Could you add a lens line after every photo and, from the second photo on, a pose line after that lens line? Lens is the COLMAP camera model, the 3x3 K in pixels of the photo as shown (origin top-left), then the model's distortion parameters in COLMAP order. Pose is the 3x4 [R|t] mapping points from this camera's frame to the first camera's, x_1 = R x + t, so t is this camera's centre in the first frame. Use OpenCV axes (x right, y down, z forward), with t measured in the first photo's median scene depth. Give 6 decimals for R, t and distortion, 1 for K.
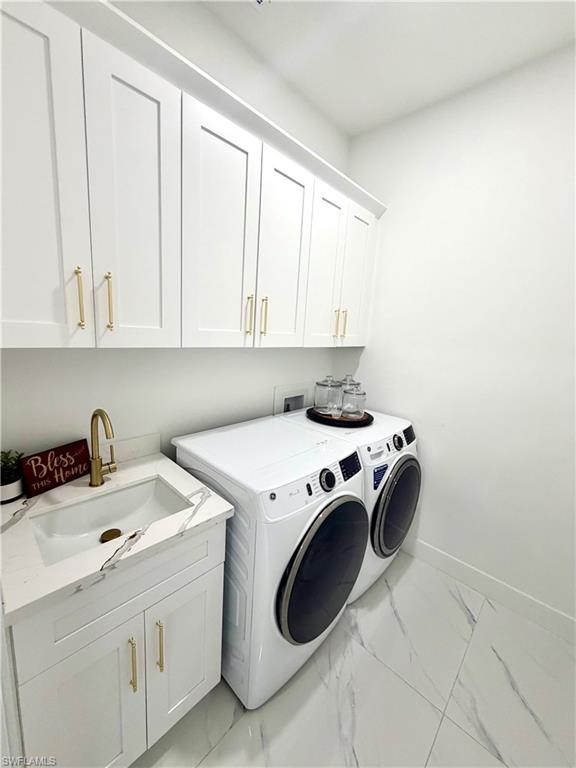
lens RADIAL K [[306.4, 0, 288.5], [0, 306.4, 381.9], [0, 0, 1]] dist [0.000726, 0.000191]
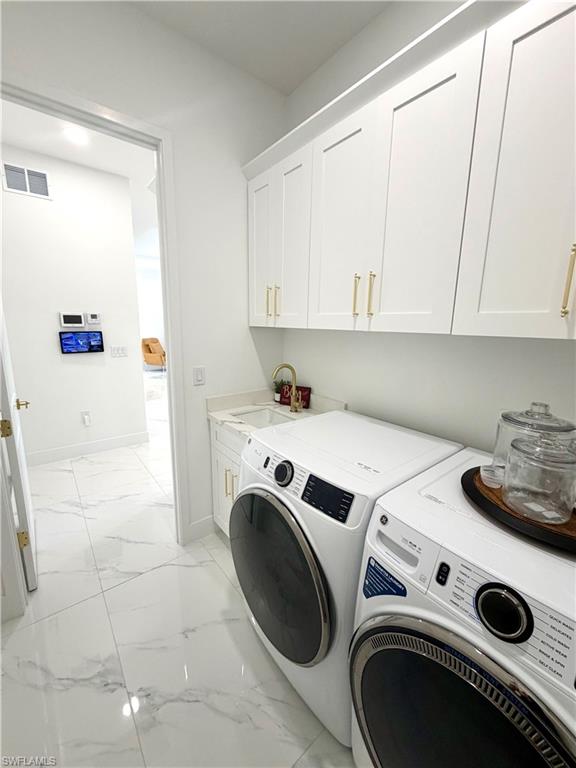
lens RADIAL K [[306.4, 0, 288.5], [0, 306.4, 381.9], [0, 0, 1]] dist [0.000726, 0.000191]
pose [[-0.133121, 0.124422, -0.983259, 0.848220], [-0.202770, 0.967684, 0.149904, -0.058958], [0.970136, 0.219331, -0.103590, 0.931512]]
